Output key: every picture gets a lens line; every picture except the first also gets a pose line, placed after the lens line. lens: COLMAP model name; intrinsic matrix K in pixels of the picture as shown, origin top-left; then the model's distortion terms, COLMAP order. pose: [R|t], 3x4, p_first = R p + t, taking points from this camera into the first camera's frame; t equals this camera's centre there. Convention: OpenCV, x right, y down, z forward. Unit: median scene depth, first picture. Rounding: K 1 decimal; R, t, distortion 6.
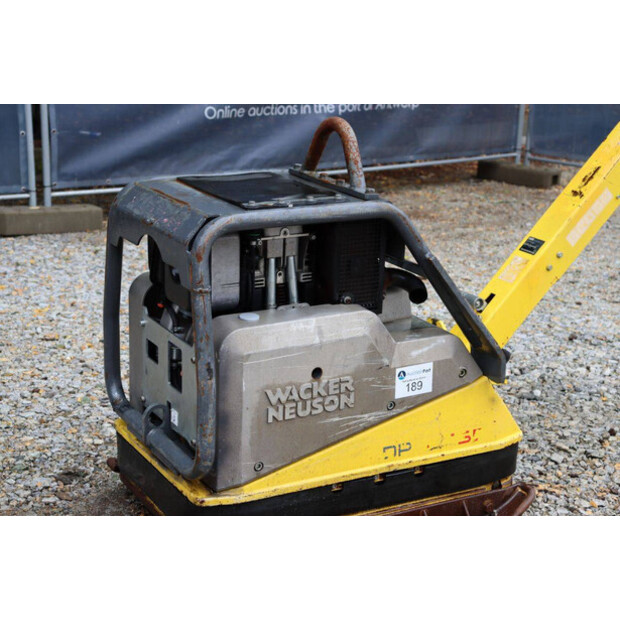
lens RADIAL K [[1207.5, 0, 310.4], [0, 1207.5, 312.3], [0, 0, 1]] dist [0.284648, 0.066887]
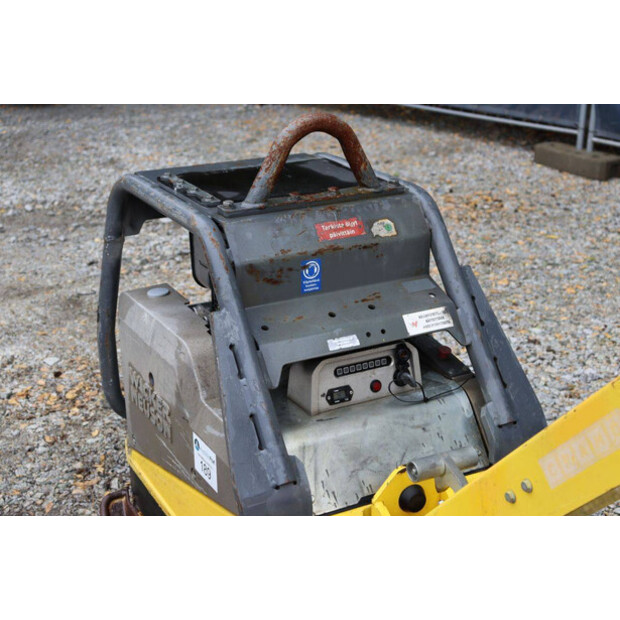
lens RADIAL K [[994.2, 0, 310.6], [0, 994.2, 311.2], [0, 0, 1]] dist [0.127819, 0.094540]
pose [[-0.034363, 0.314756, -0.948550, 0.651715], [-0.273514, 0.909914, 0.311844, -0.244351], [0.961254, 0.270157, 0.054822, 1.014983]]
